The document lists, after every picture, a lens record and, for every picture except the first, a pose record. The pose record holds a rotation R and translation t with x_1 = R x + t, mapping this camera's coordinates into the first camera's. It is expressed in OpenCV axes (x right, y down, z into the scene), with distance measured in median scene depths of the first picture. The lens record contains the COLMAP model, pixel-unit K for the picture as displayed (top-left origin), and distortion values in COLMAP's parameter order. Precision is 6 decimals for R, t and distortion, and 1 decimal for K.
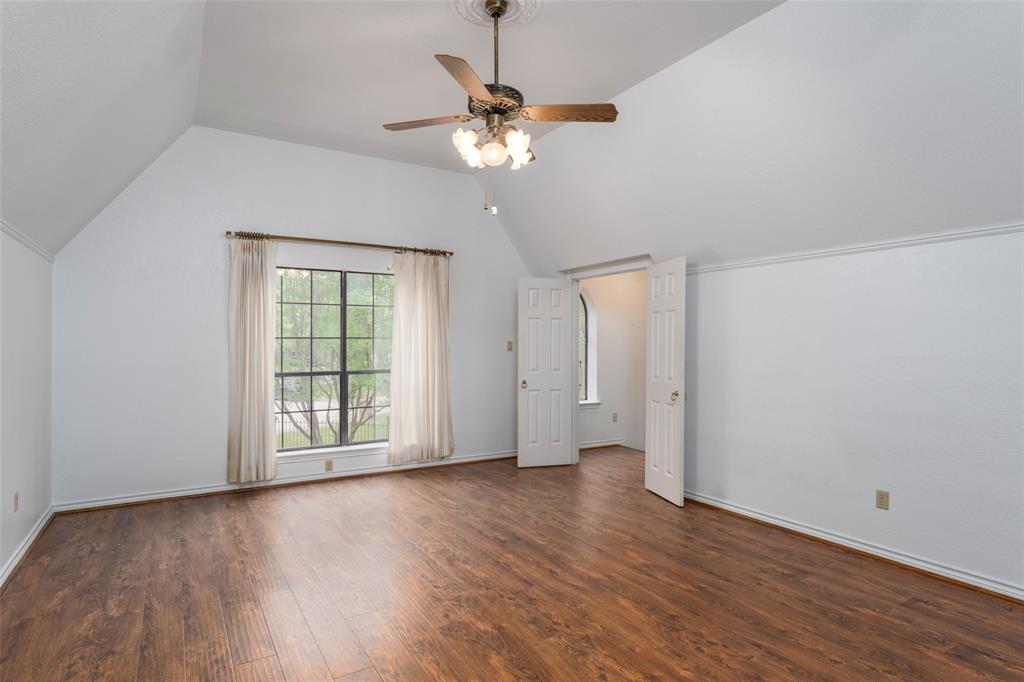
lens RADIAL K [[556.1, 0, 512.0], [0, 556.1, 341.0], [0, 0, 1]] dist [0.000190, 0.000054]
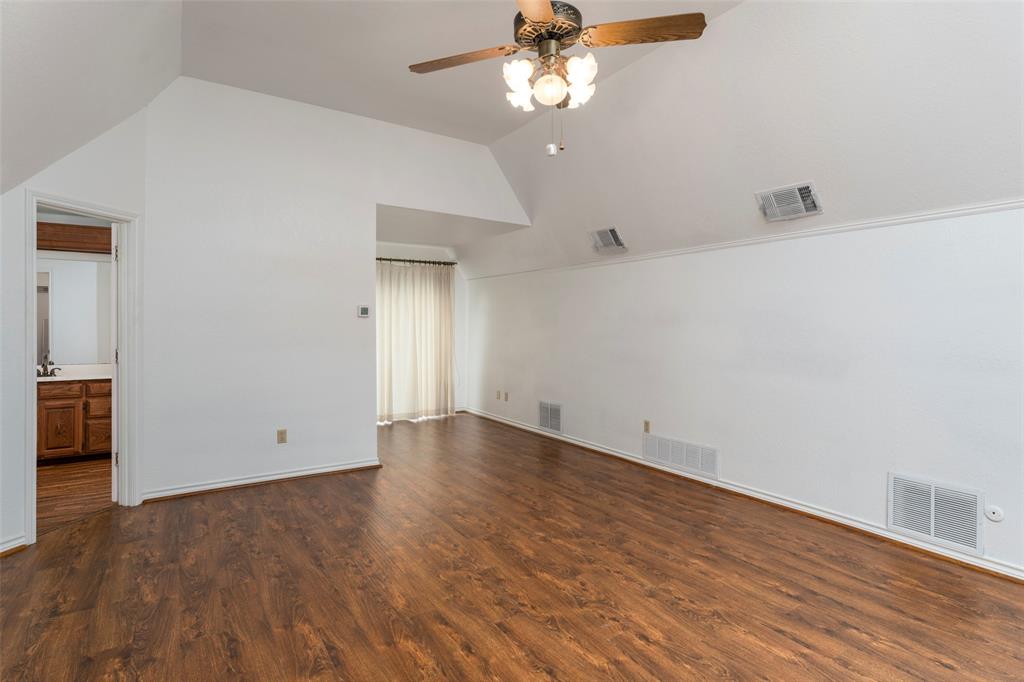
lens RADIAL K [[501.3, 0, 511.8], [0, 501.3, 329.1], [0, 0, 1]] dist [-0.000004, -0.000005]
pose [[-0.999627, -0.009131, -0.025738, 0.040482], [-0.009241, 0.999949, 0.004154, 0.011952], [0.025699, 0.004390, -0.999660, 1.780896]]
